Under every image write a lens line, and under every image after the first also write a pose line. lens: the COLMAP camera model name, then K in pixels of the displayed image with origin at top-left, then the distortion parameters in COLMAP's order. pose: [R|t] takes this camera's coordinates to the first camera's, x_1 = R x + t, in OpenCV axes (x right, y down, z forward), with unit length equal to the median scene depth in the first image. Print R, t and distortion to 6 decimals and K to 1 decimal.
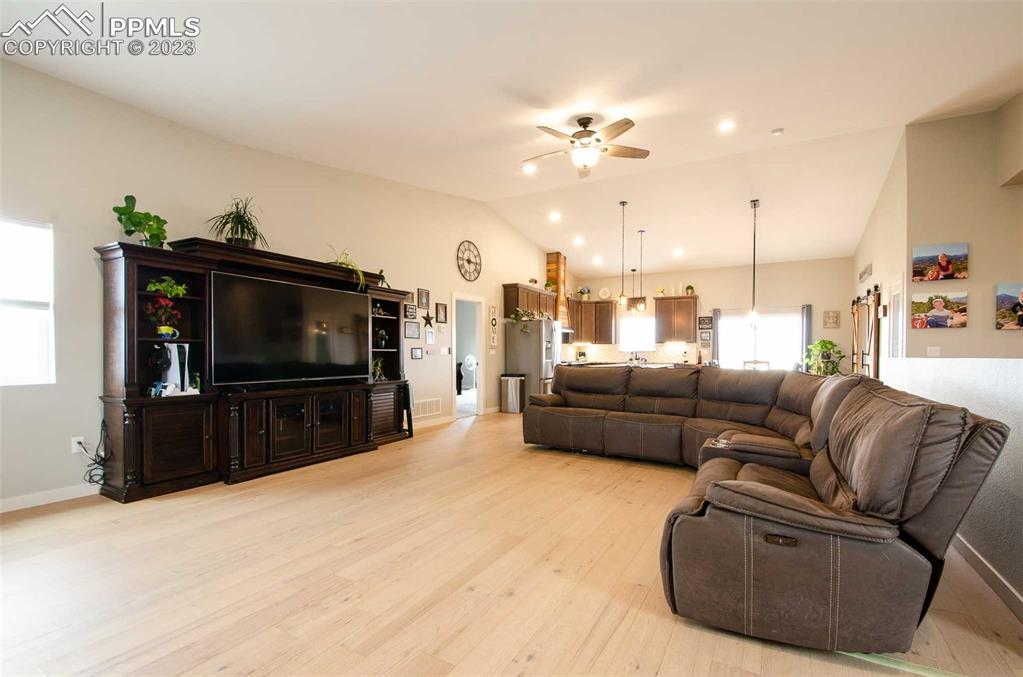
lens RADIAL K [[445.3, 0, 531.3], [0, 445.3, 365.5], [0, 0, 1]] dist [0.010645, -0.018697]
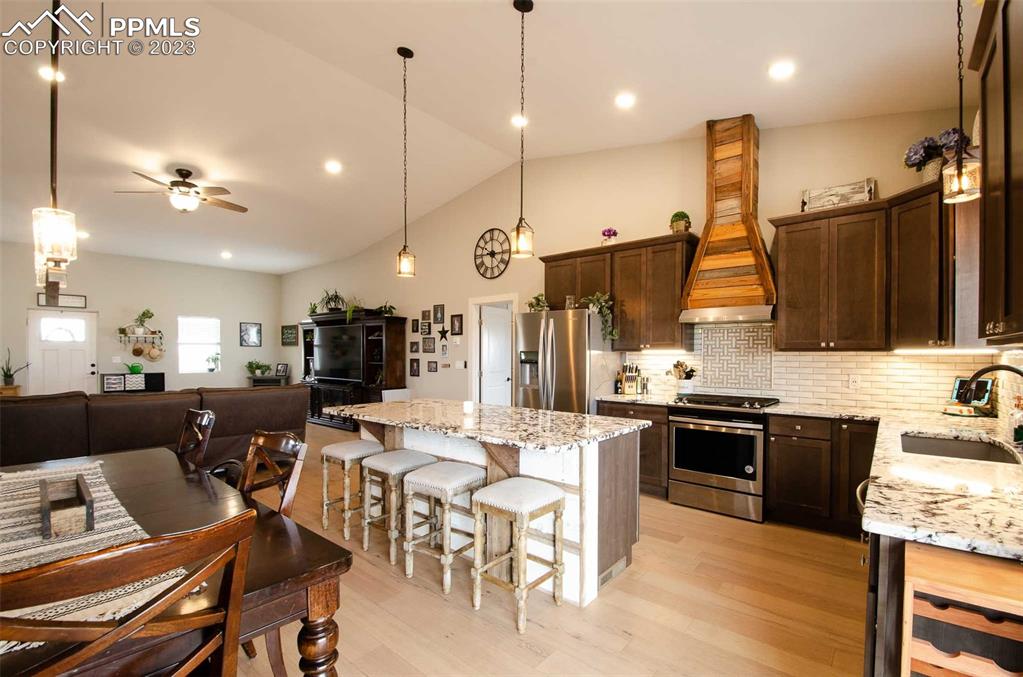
lens RADIAL K [[445.3, 0, 531.3], [0, 445.3, 365.5], [0, 0, 1]] dist [0.010645, -0.018697]
pose [[-0.179873, 0.025293, -0.983365, 0.933124], [-0.031978, 0.998991, 0.031544, -0.088547], [0.983170, 0.037120, -0.178882, 1.773427]]
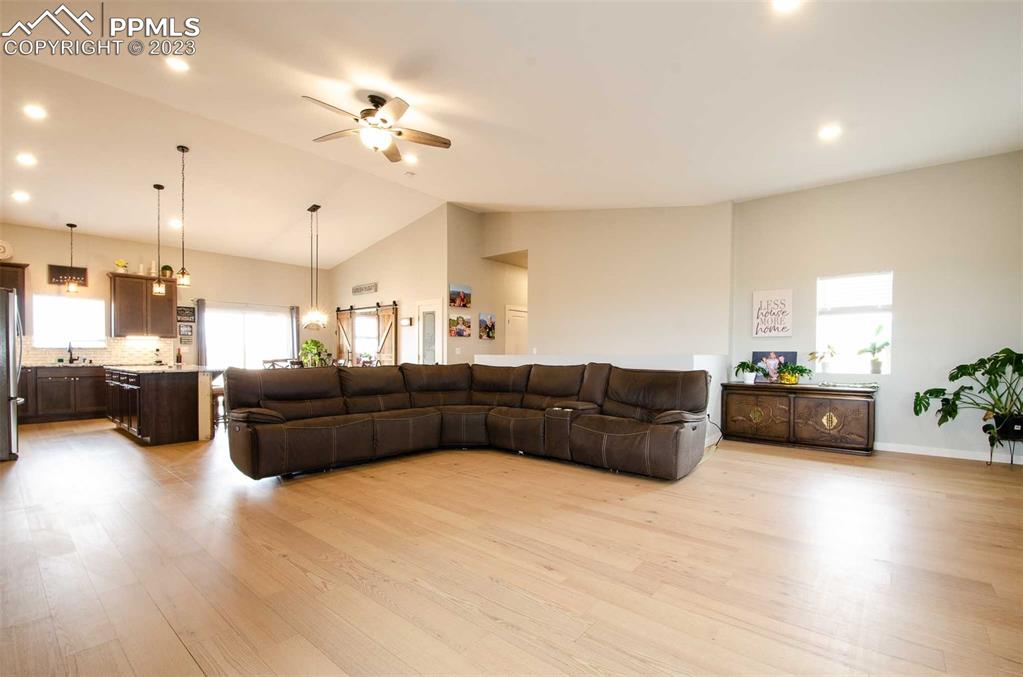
lens RADIAL K [[446.8, 0, 538.1], [0, 446.8, 359.9], [0, 0, 1]] dist [0.016231, -0.018301]
pose [[0.171447, -0.015674, 0.985069, -0.623466], [0.023532, 0.999653, 0.011810, -0.011852], [-0.984912, 0.021155, 0.171757, 0.434026]]
